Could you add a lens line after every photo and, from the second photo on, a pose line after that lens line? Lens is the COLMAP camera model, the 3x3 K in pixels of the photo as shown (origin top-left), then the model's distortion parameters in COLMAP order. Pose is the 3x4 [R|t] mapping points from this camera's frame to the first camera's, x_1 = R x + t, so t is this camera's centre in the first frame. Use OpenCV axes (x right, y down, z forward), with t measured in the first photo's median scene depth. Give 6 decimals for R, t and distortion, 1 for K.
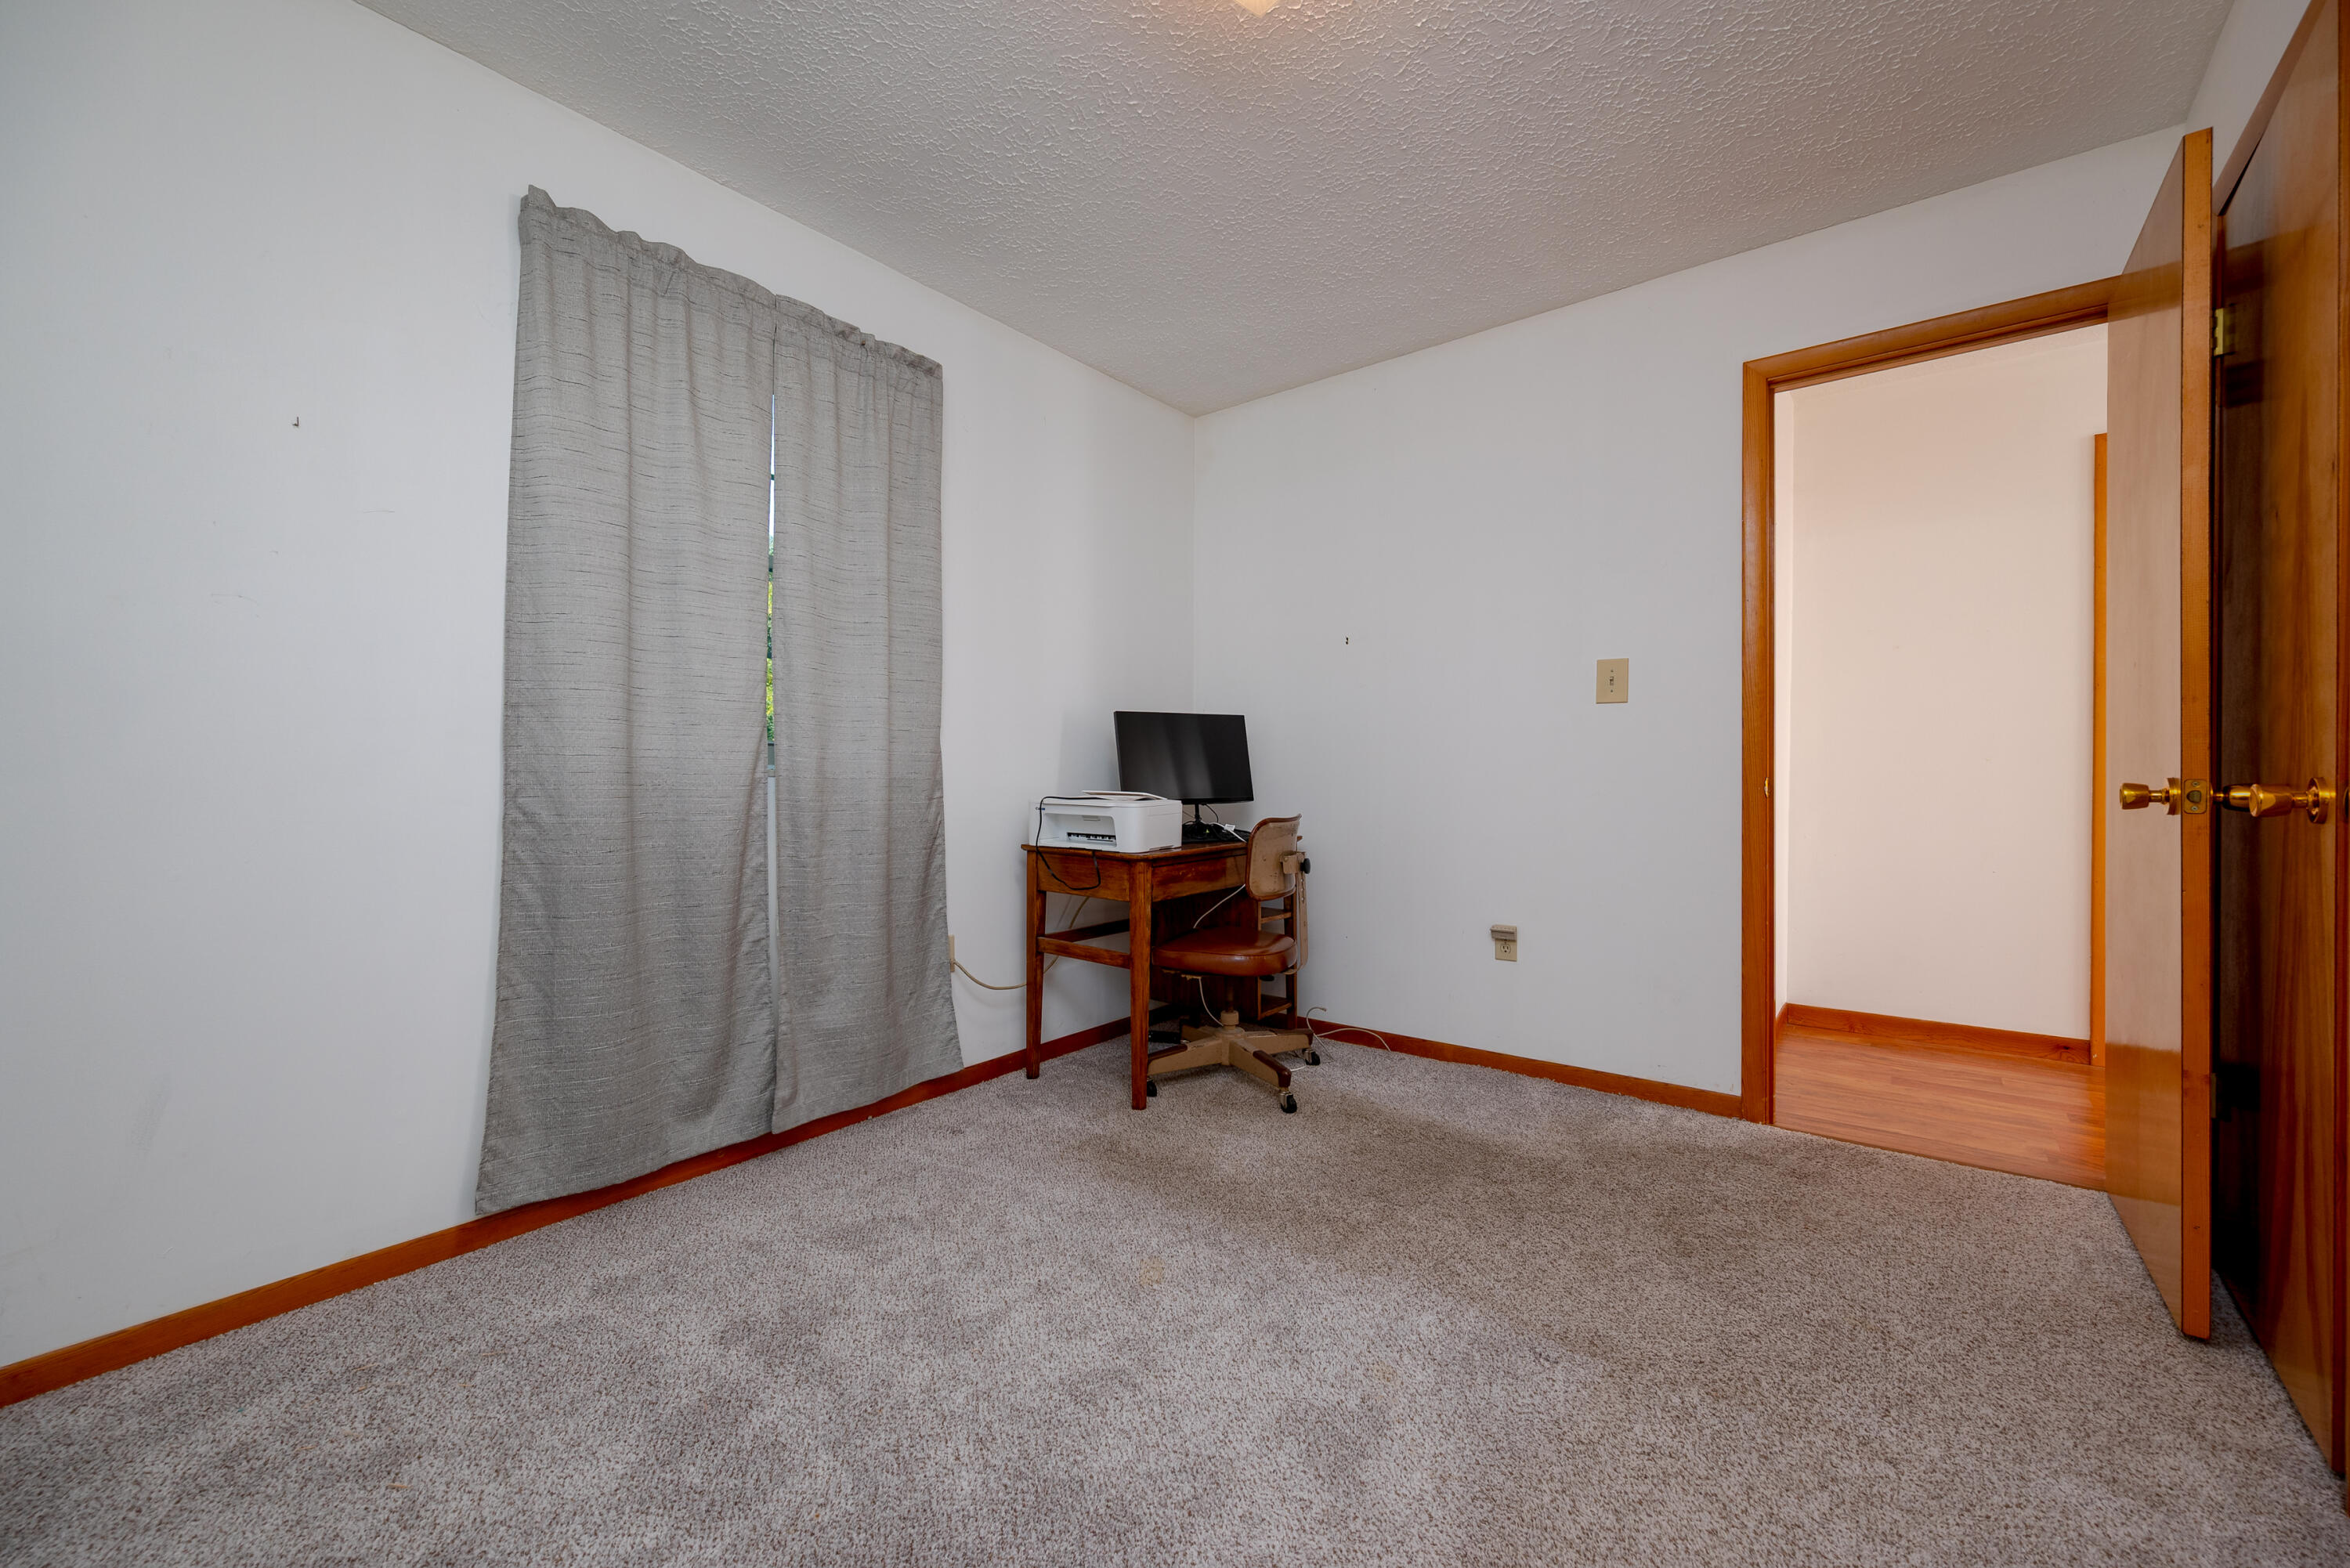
lens RADIAL K [[921.9, 0, 1180.1], [0, 921.9, 785.9], [0, 0, 1]] dist [-0.002222, 0.000241]
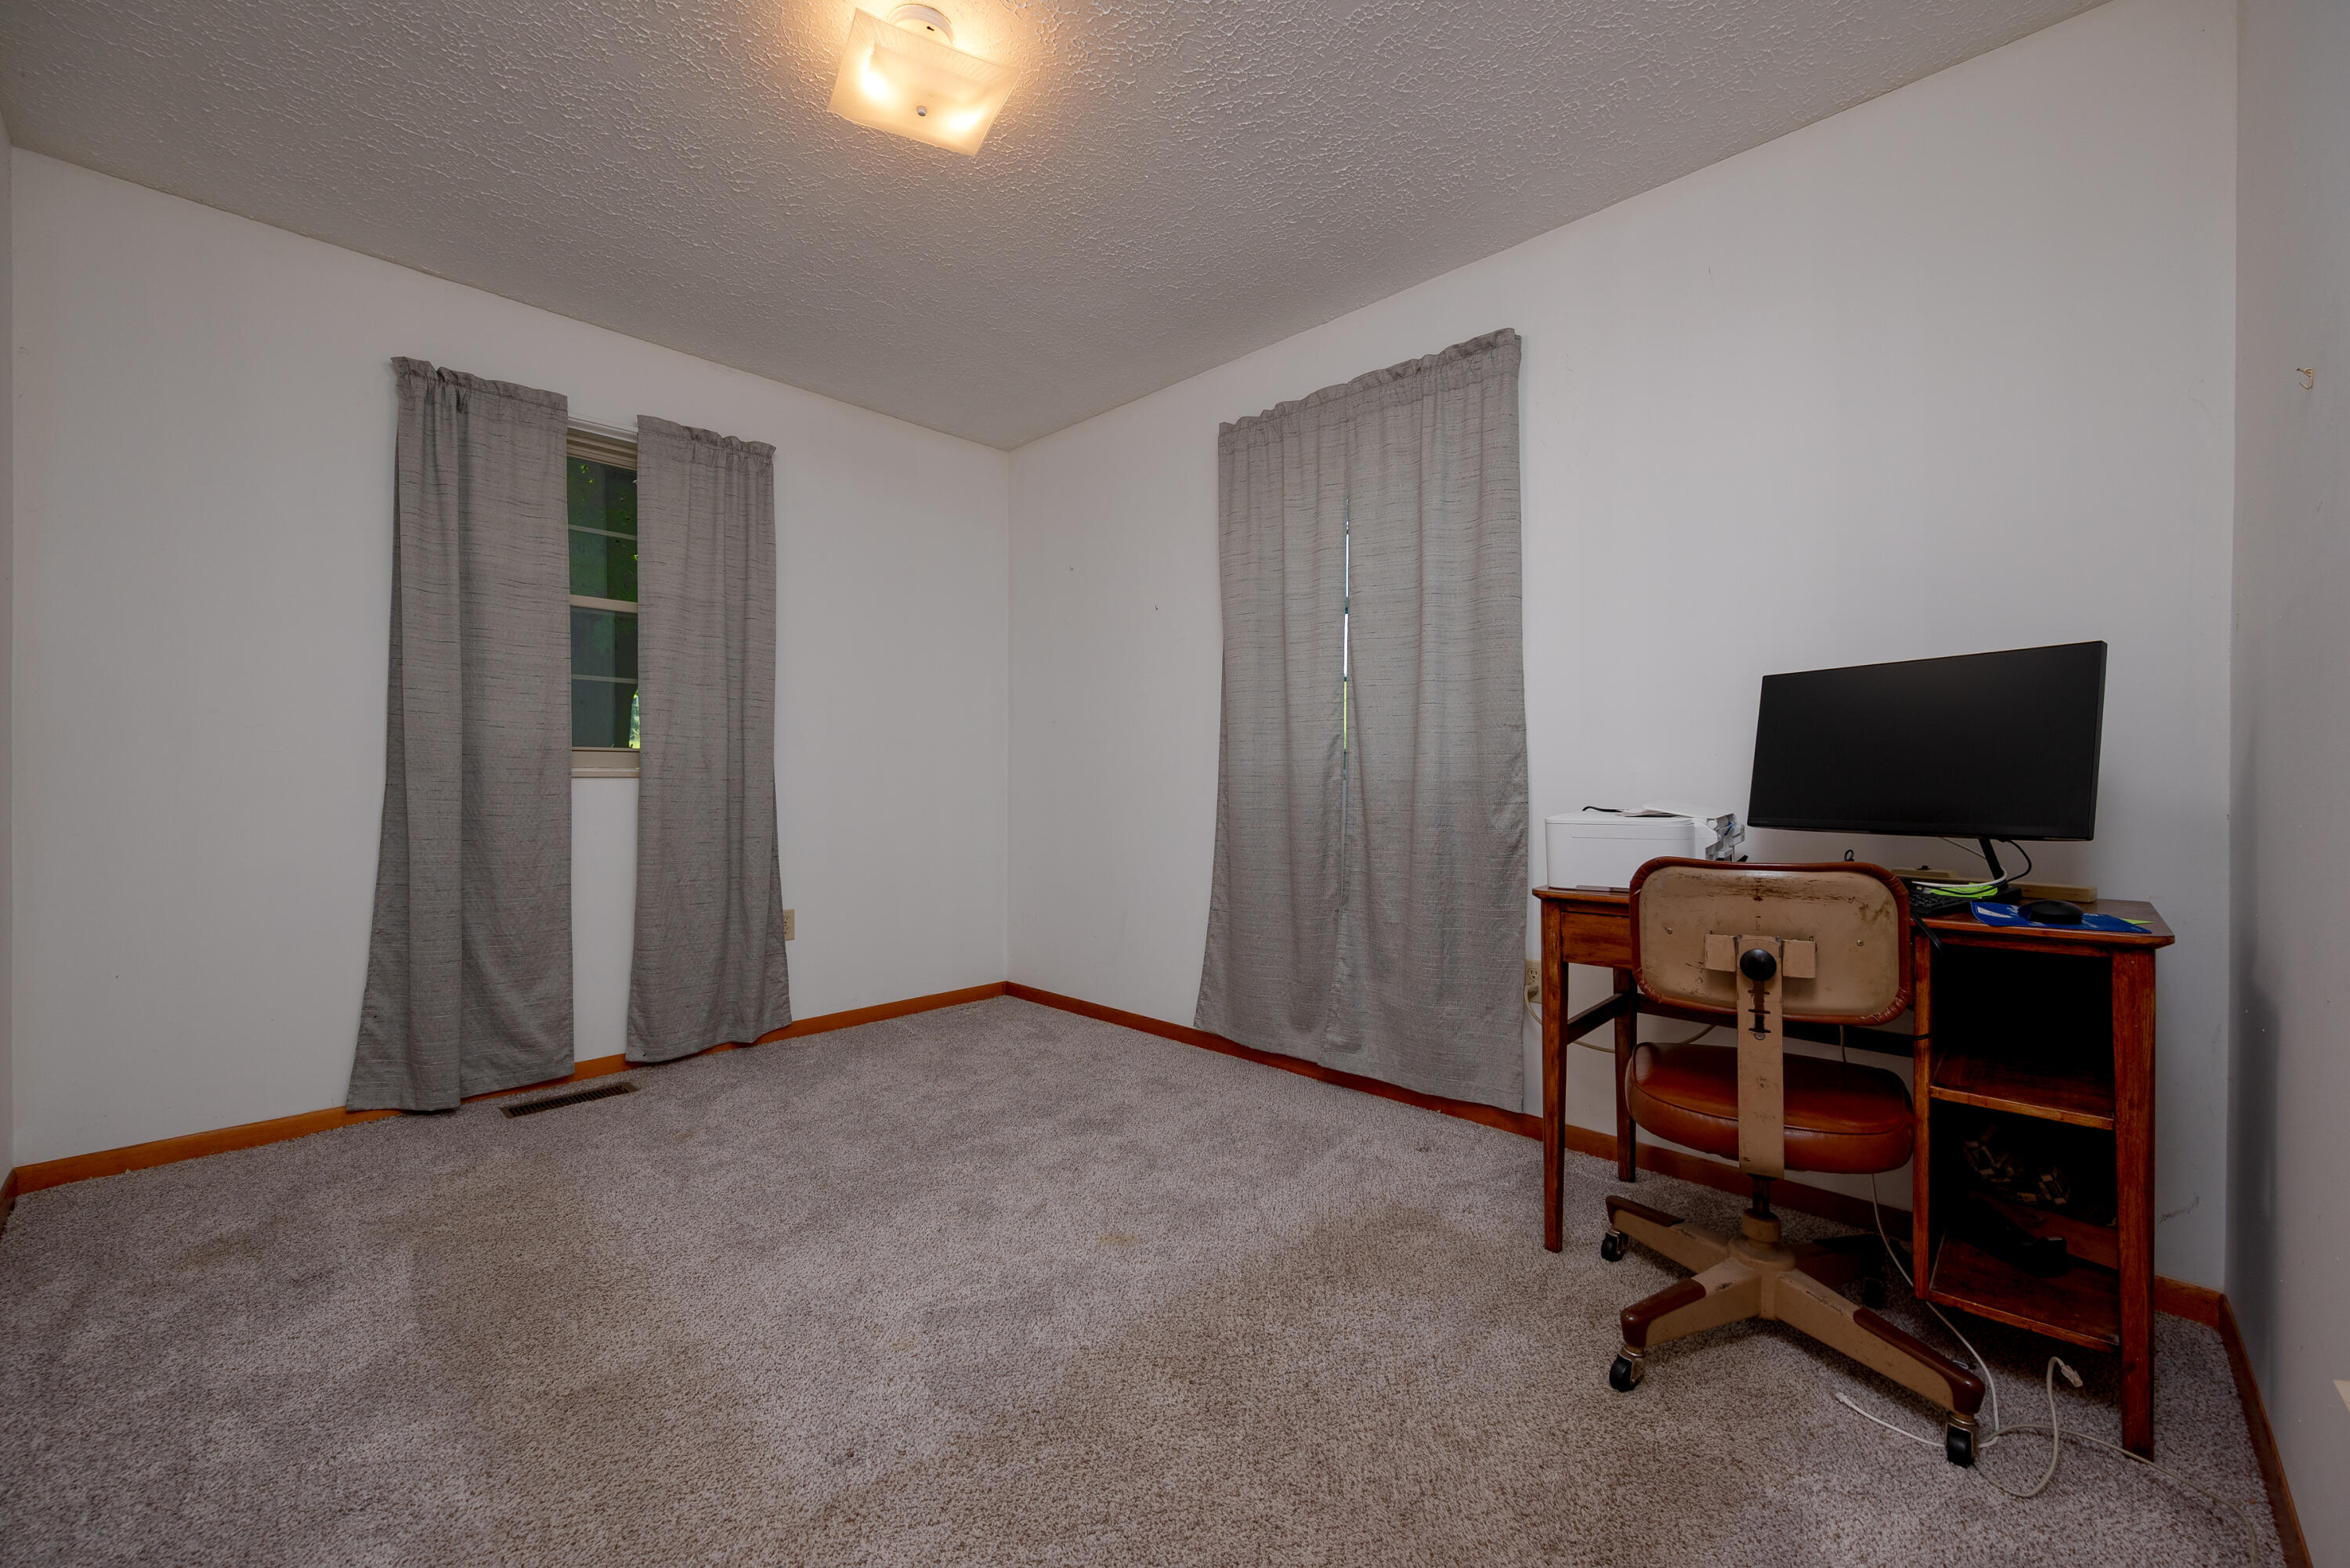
lens RADIAL K [[921.9, 0, 1180.1], [0, 921.9, 785.9], [0, 0, 1]] dist [-0.002222, 0.000241]
pose [[-0.095061, 0.009083, -0.995430, 0.785764], [-0.012061, 0.999874, 0.010275, -0.011311], [0.995398, 0.012982, -0.094939, 0.889175]]
